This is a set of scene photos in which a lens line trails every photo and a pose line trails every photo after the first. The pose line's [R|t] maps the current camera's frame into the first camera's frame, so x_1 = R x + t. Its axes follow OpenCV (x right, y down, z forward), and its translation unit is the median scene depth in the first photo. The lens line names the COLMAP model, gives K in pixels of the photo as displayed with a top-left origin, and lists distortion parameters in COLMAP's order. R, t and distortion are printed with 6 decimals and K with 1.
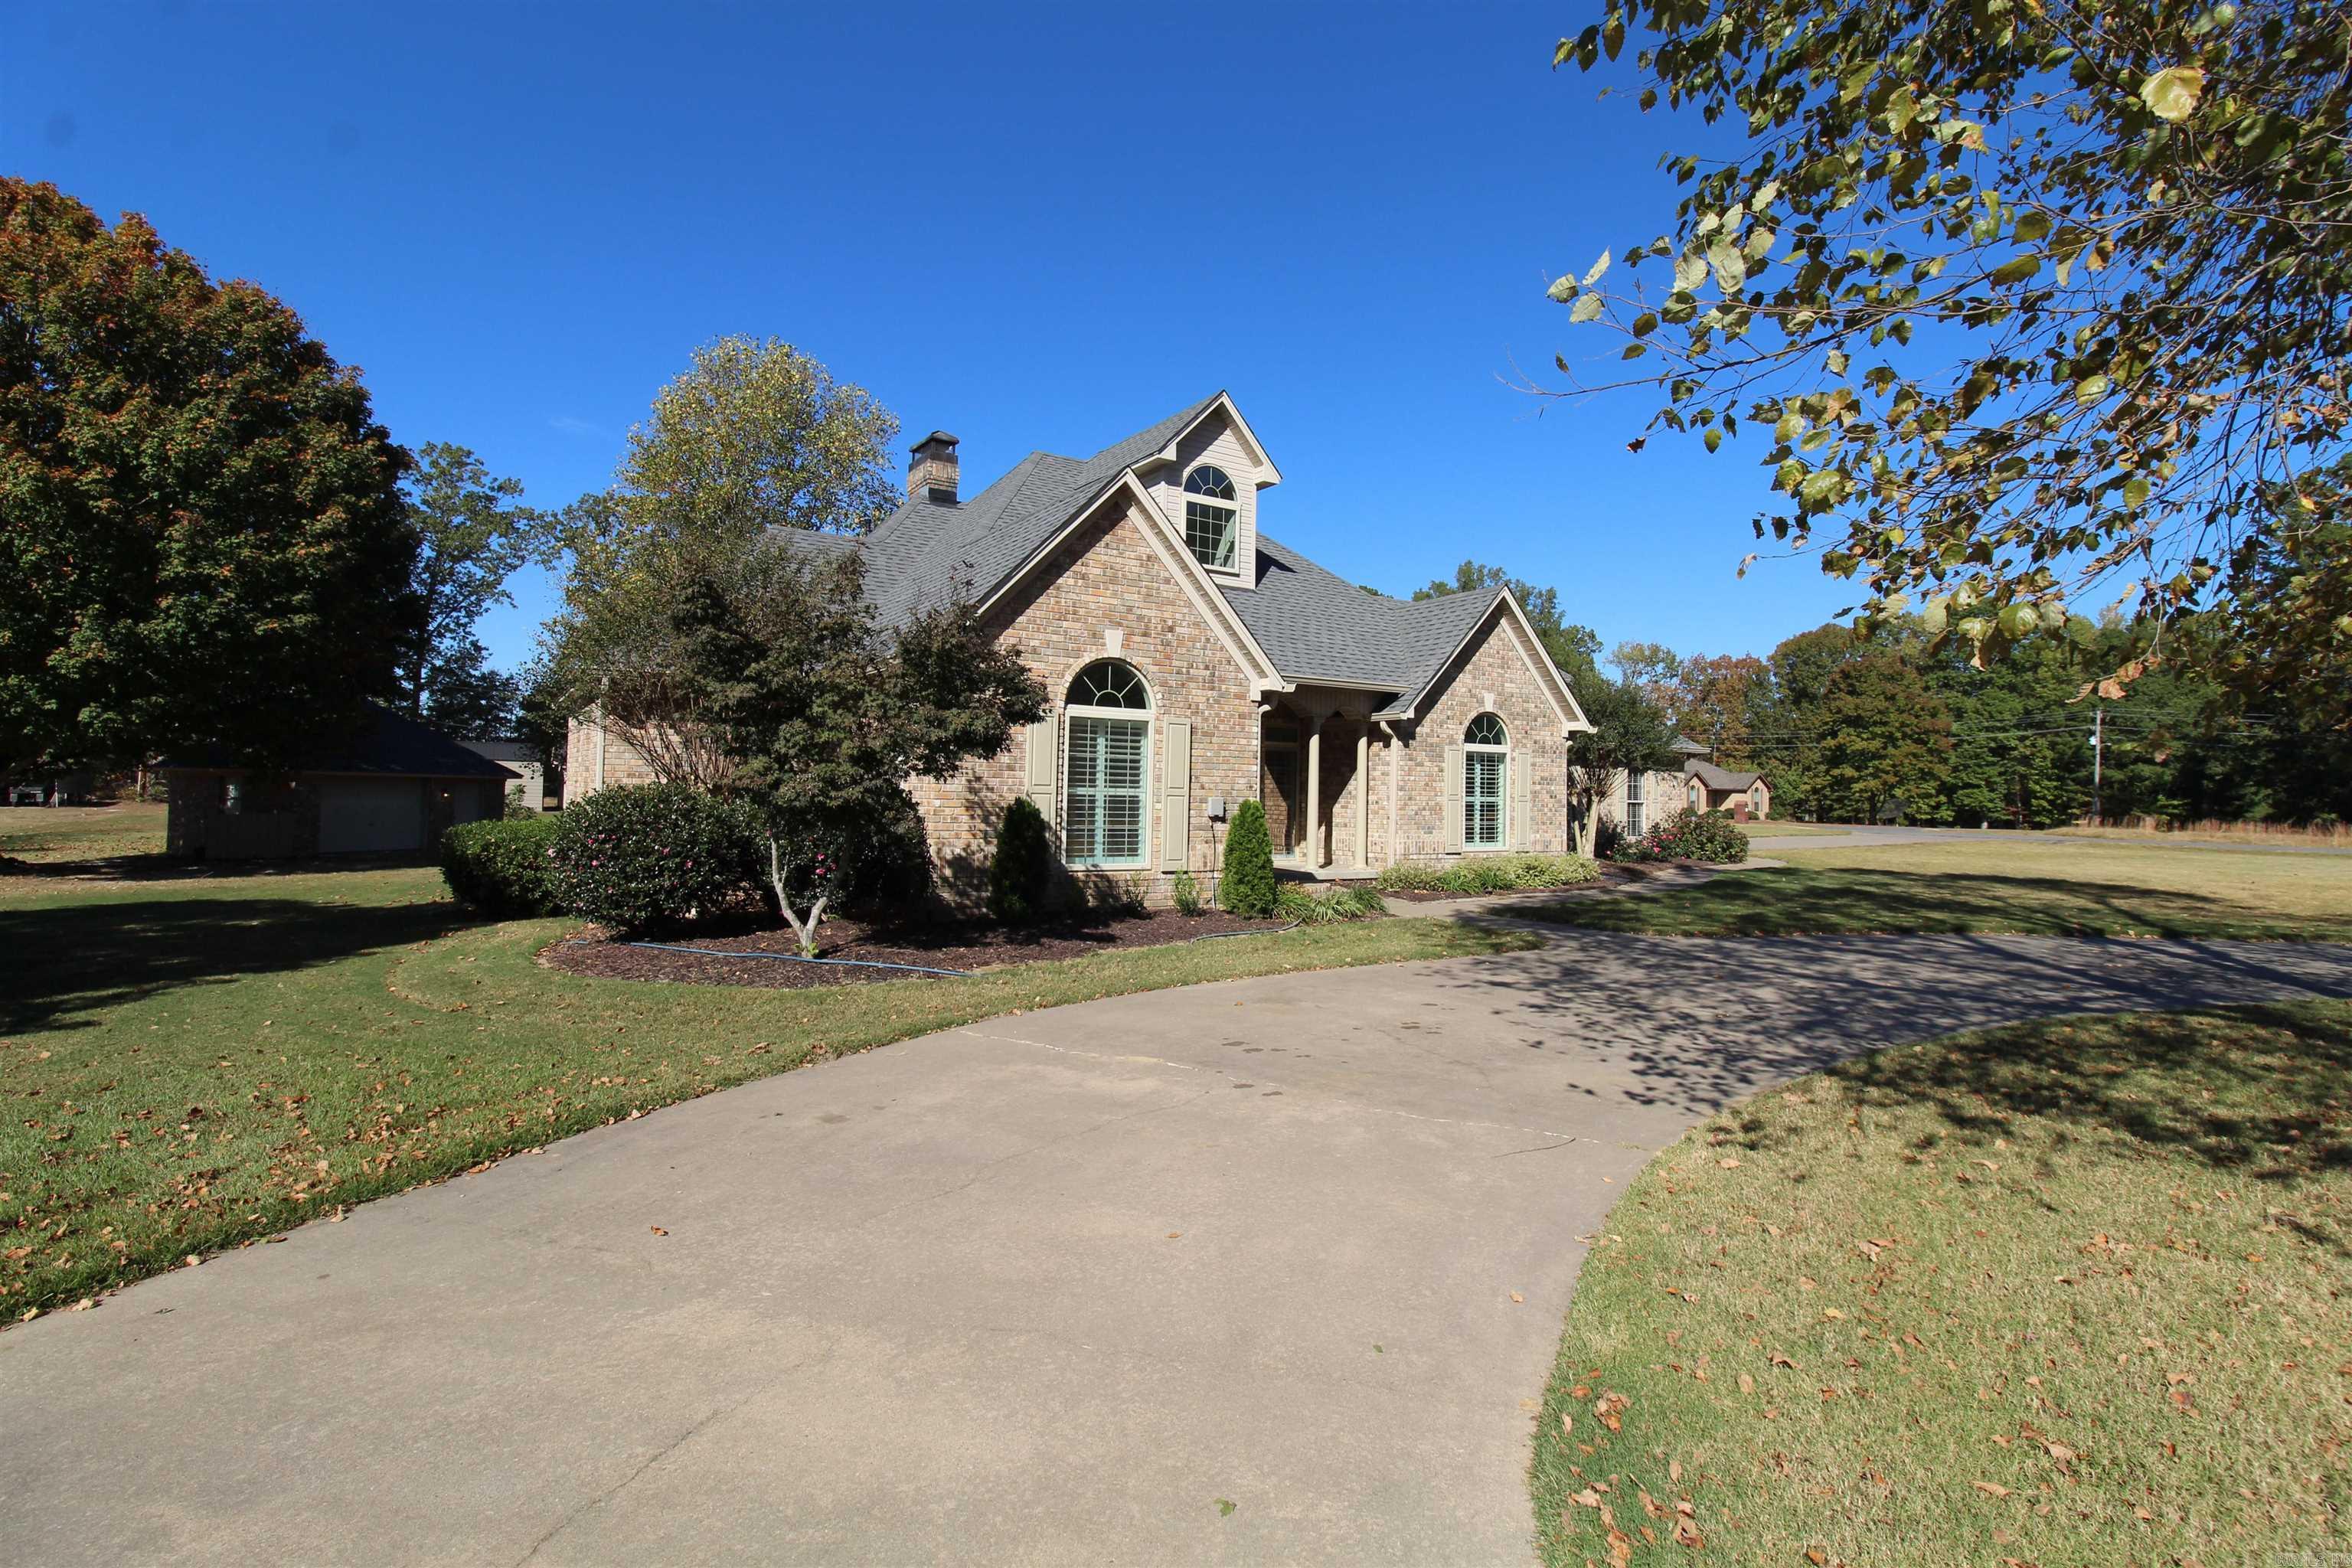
lens RADIAL K [[1090.3, 0, 1186.6], [0, 1090.3, 752.6], [0, 0, 1]] dist [0.001236, -0.011842]
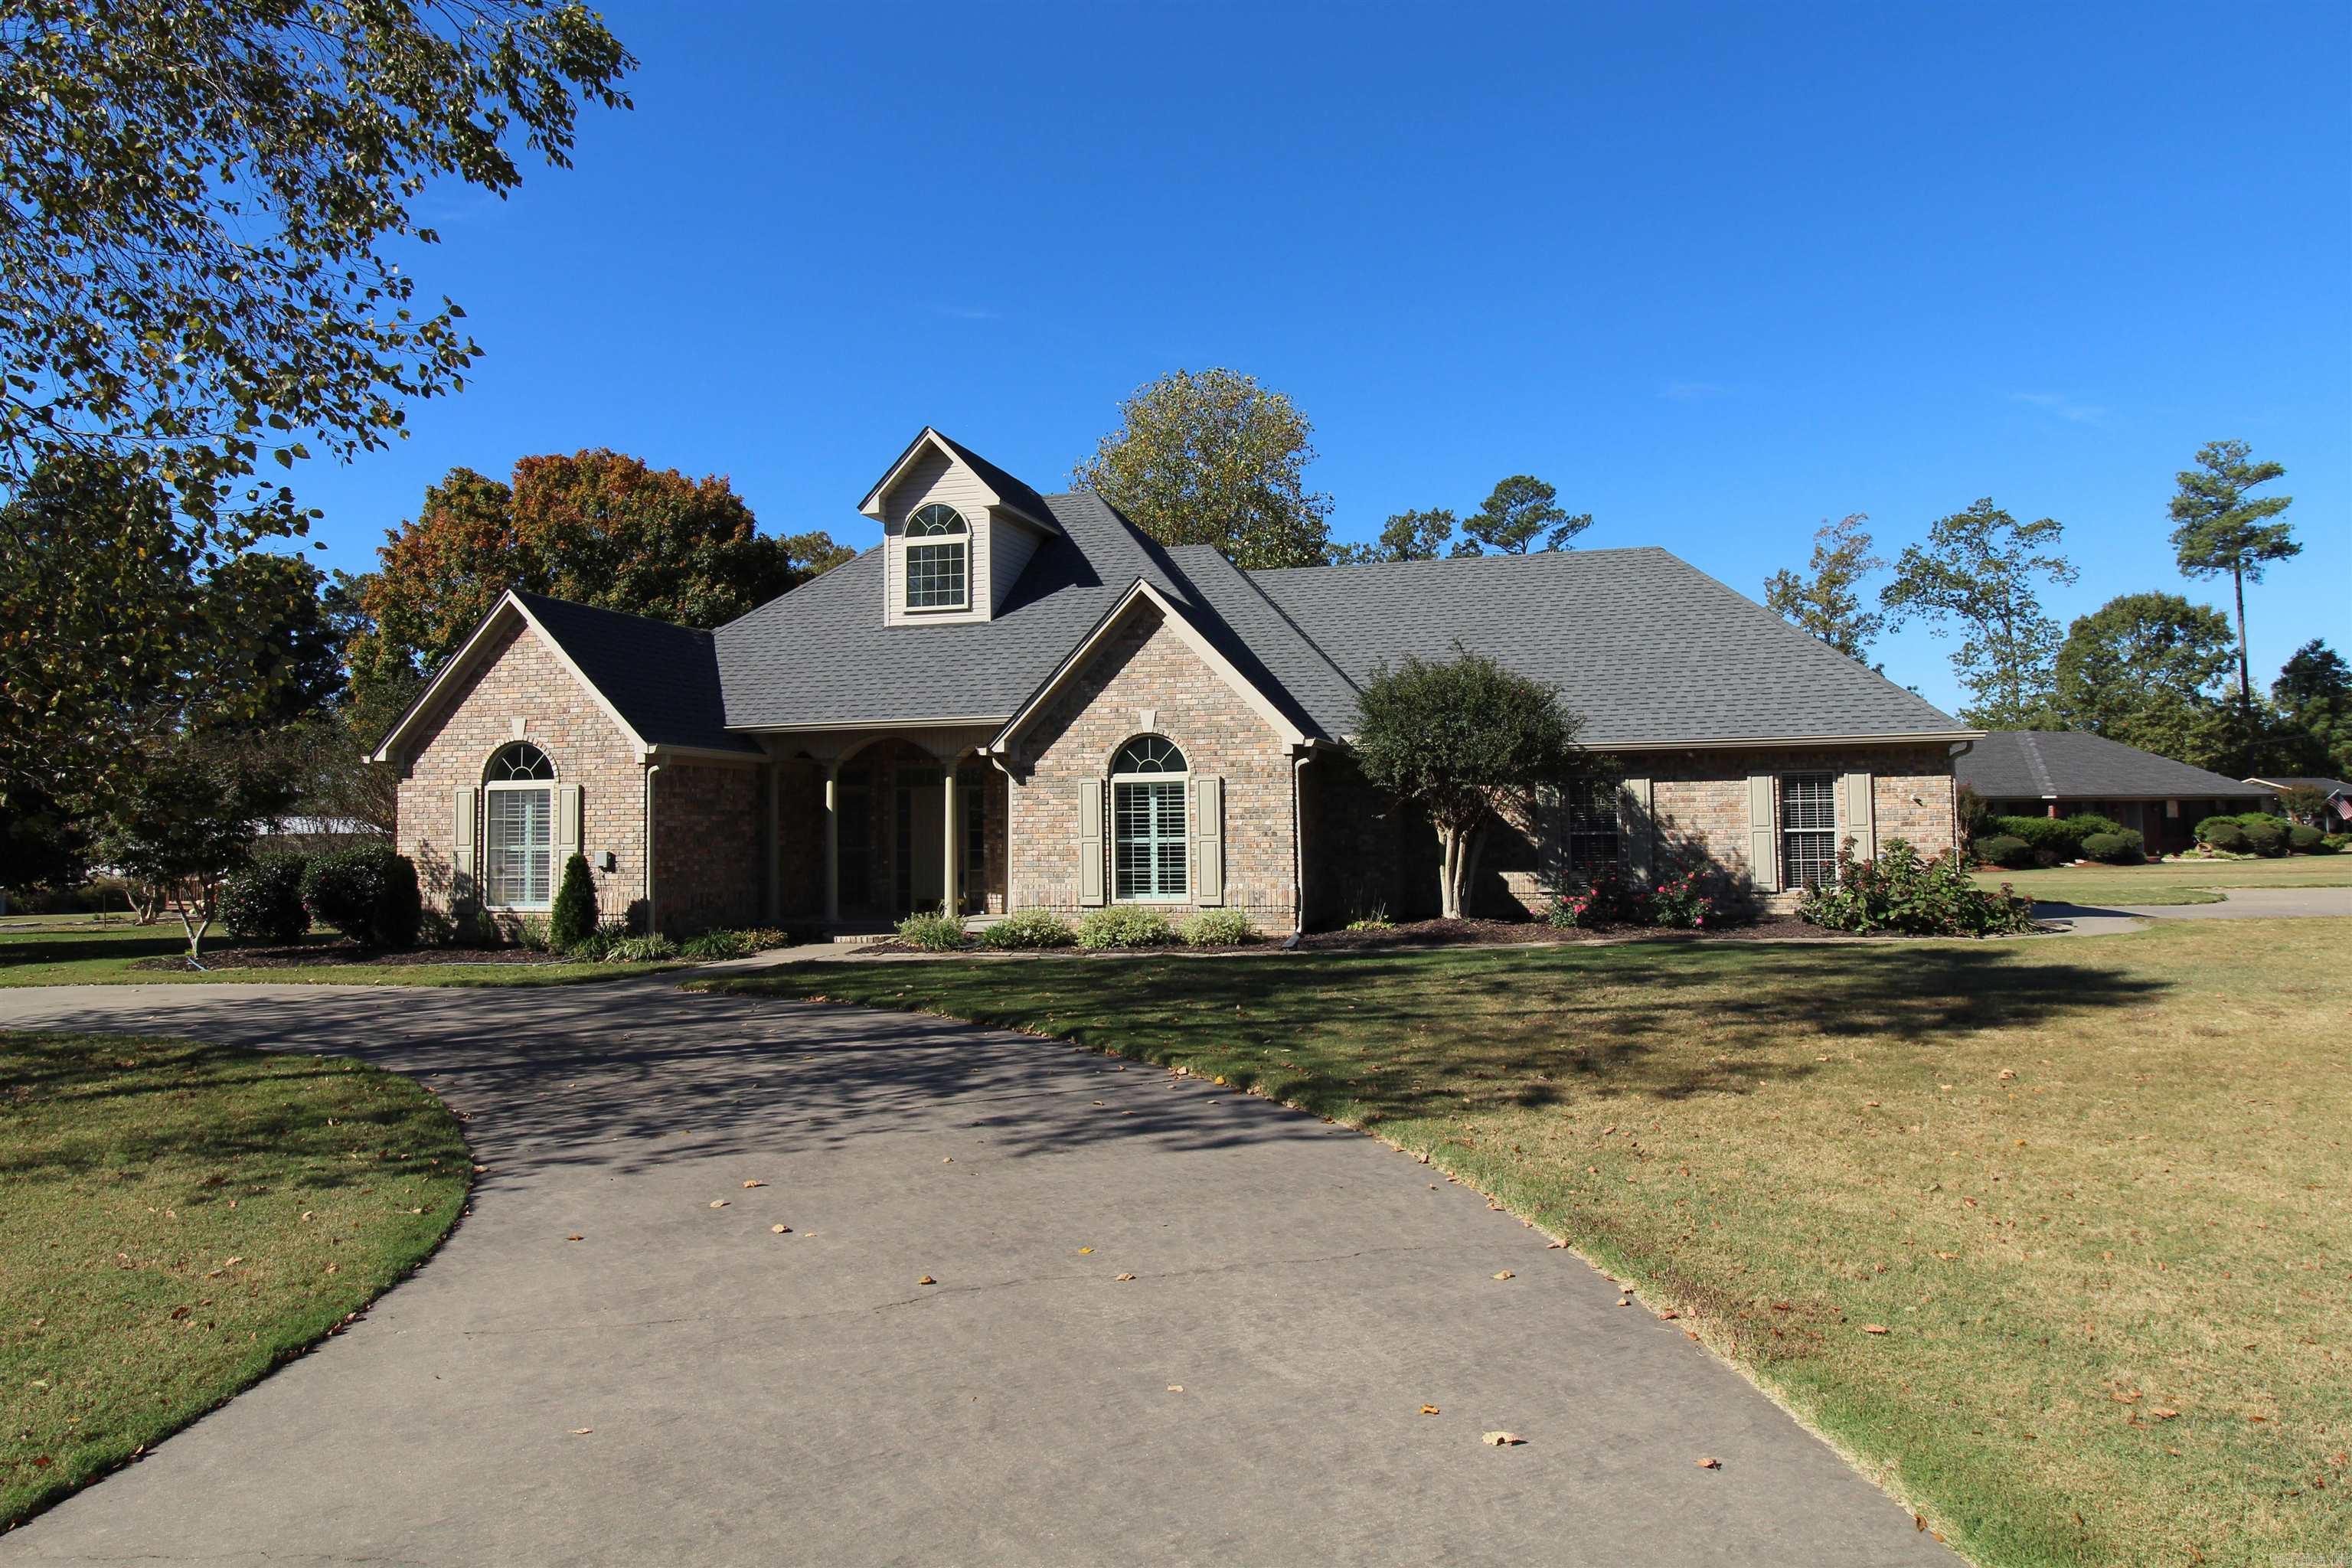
lens RADIAL K [[1436.2, 0, 1185.0], [0, 1436.2, 751.7], [0, 0, 1]] dist [0.005707, 0.001830]
pose [[0.670398, -0.070073, -0.738686, 1.562112], [0.053425, 0.997505, -0.046138, 0.039862], [0.740076, -0.008533, 0.672469, 0.430022]]
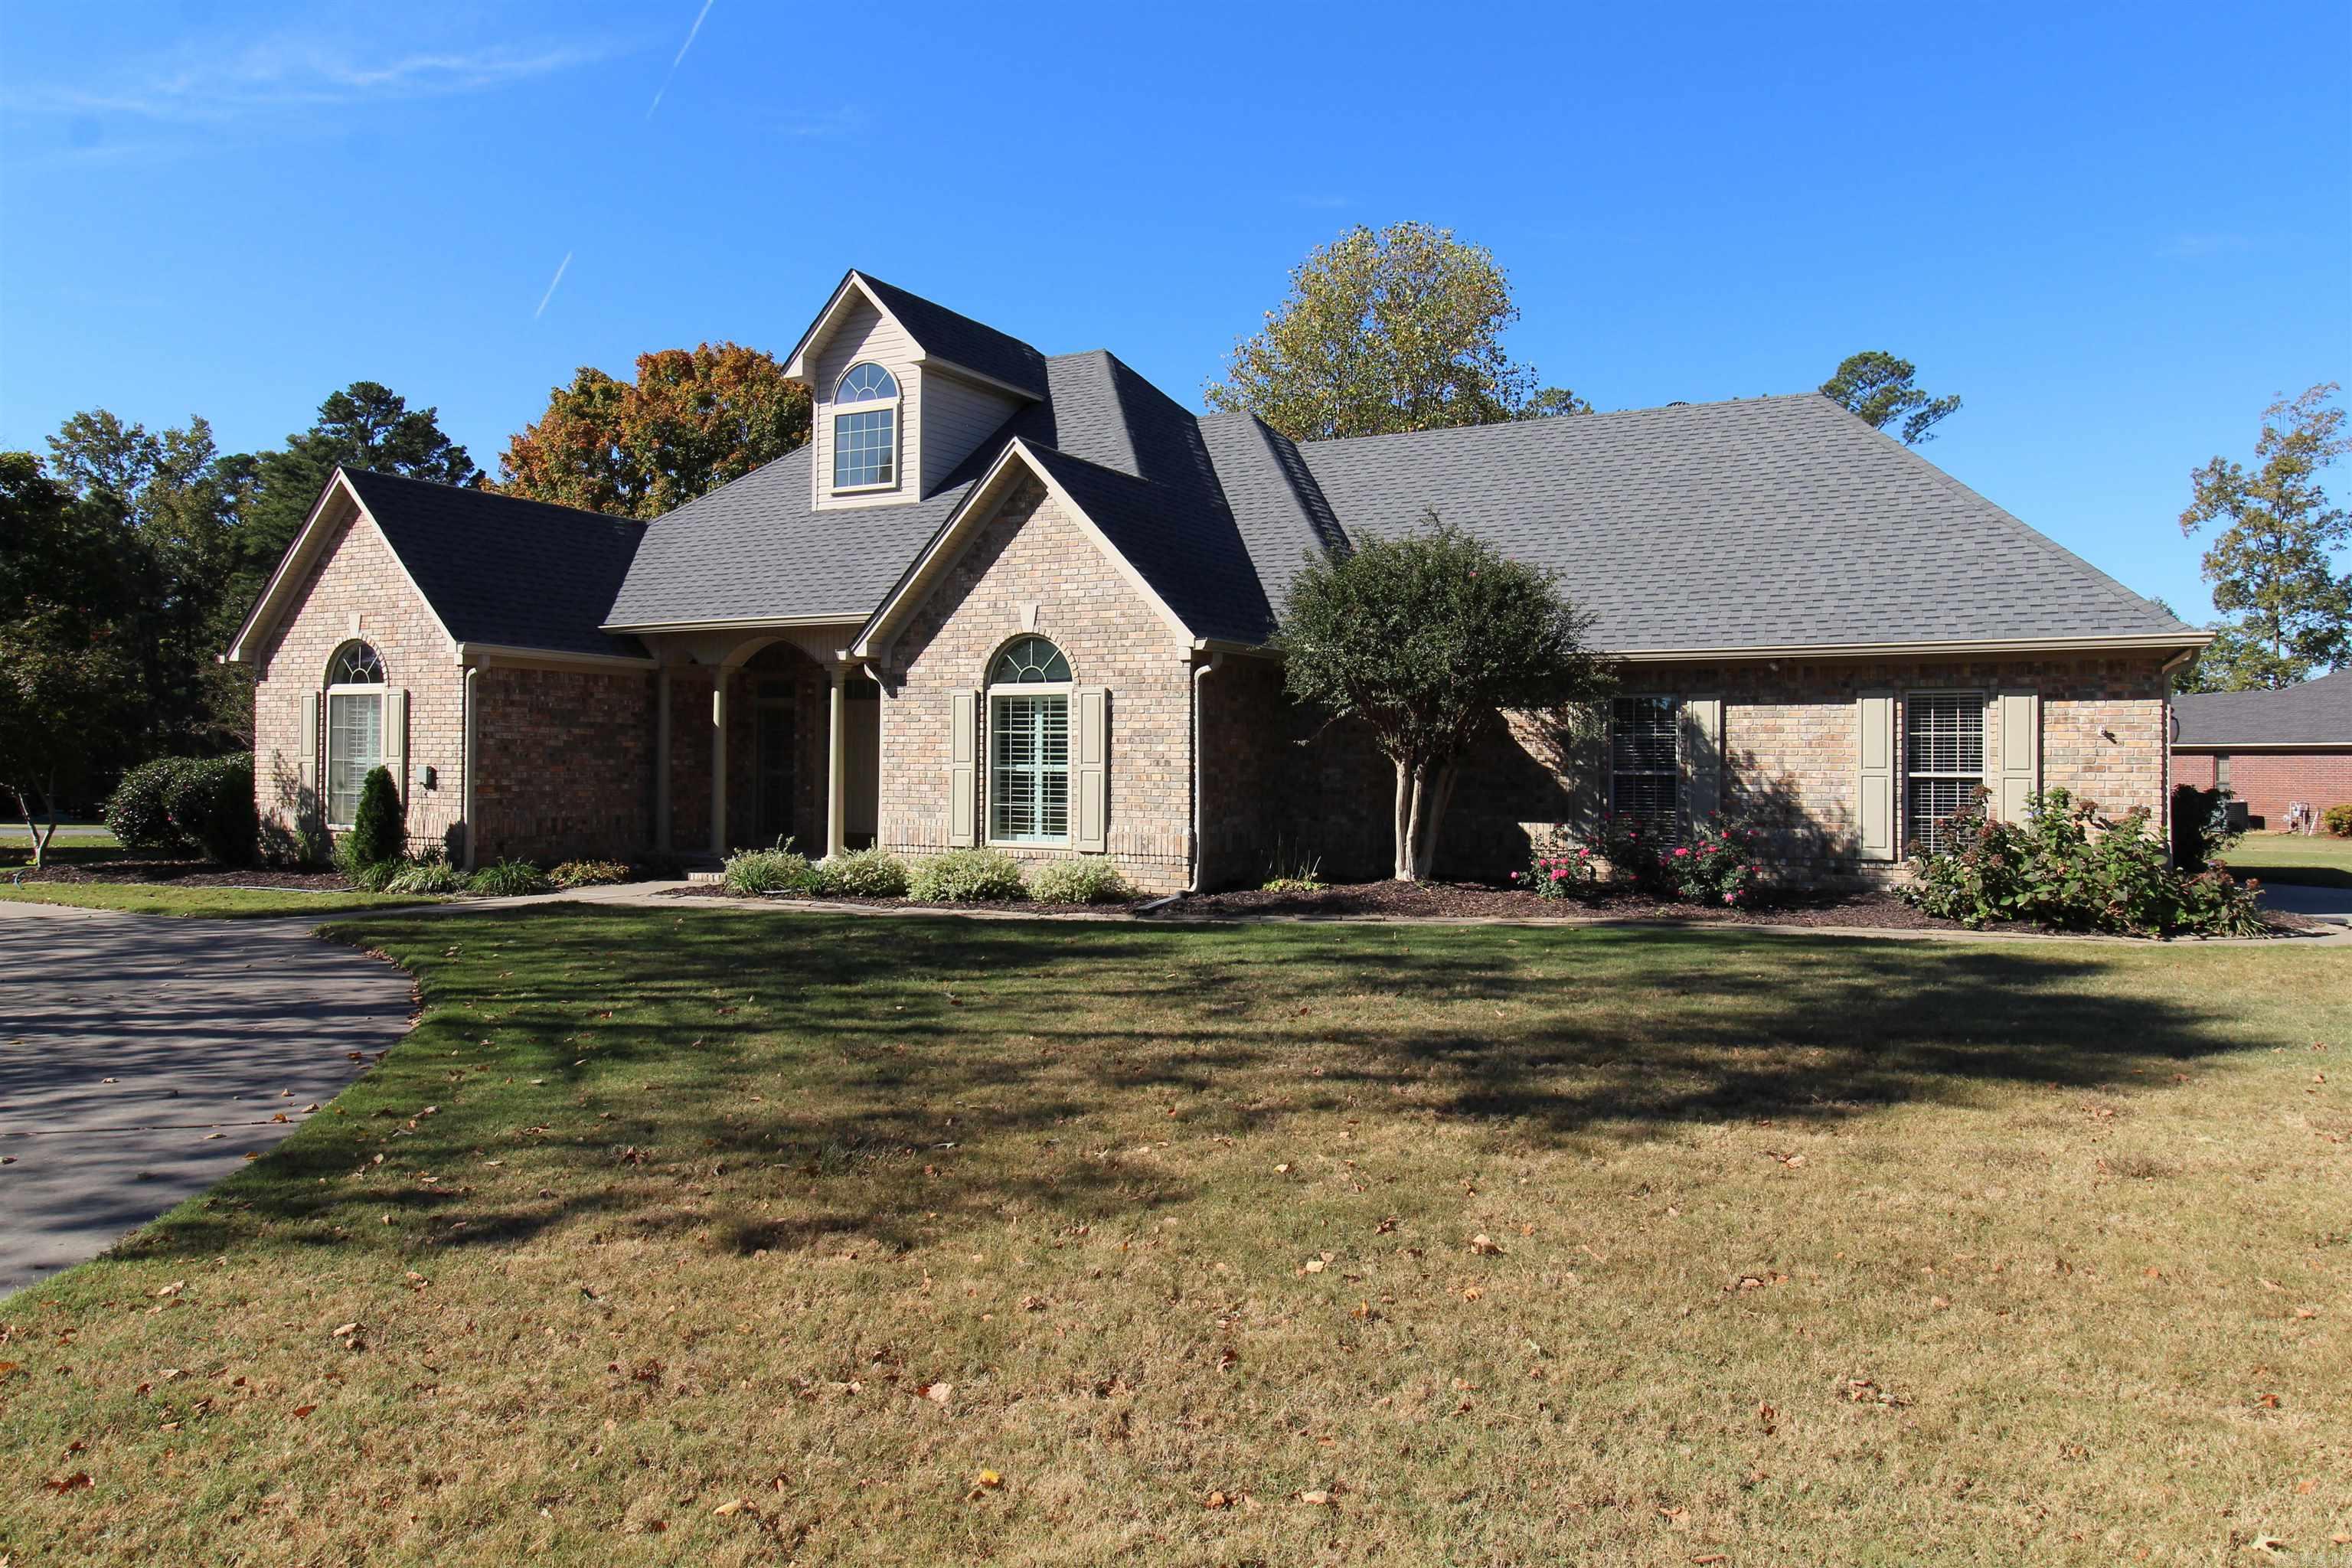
lens RADIAL K [[1522.6, 0, 1187.1], [0, 1522.6, 742.1], [0, 0, 1]] dist [0.007818, -0.006254]
pose [[0.489862, -0.028911, -0.871320, 1.593209], [0.031833, 0.999377, -0.015263, 0.063683], [0.871218, -0.020260, 0.490477, 0.916980]]
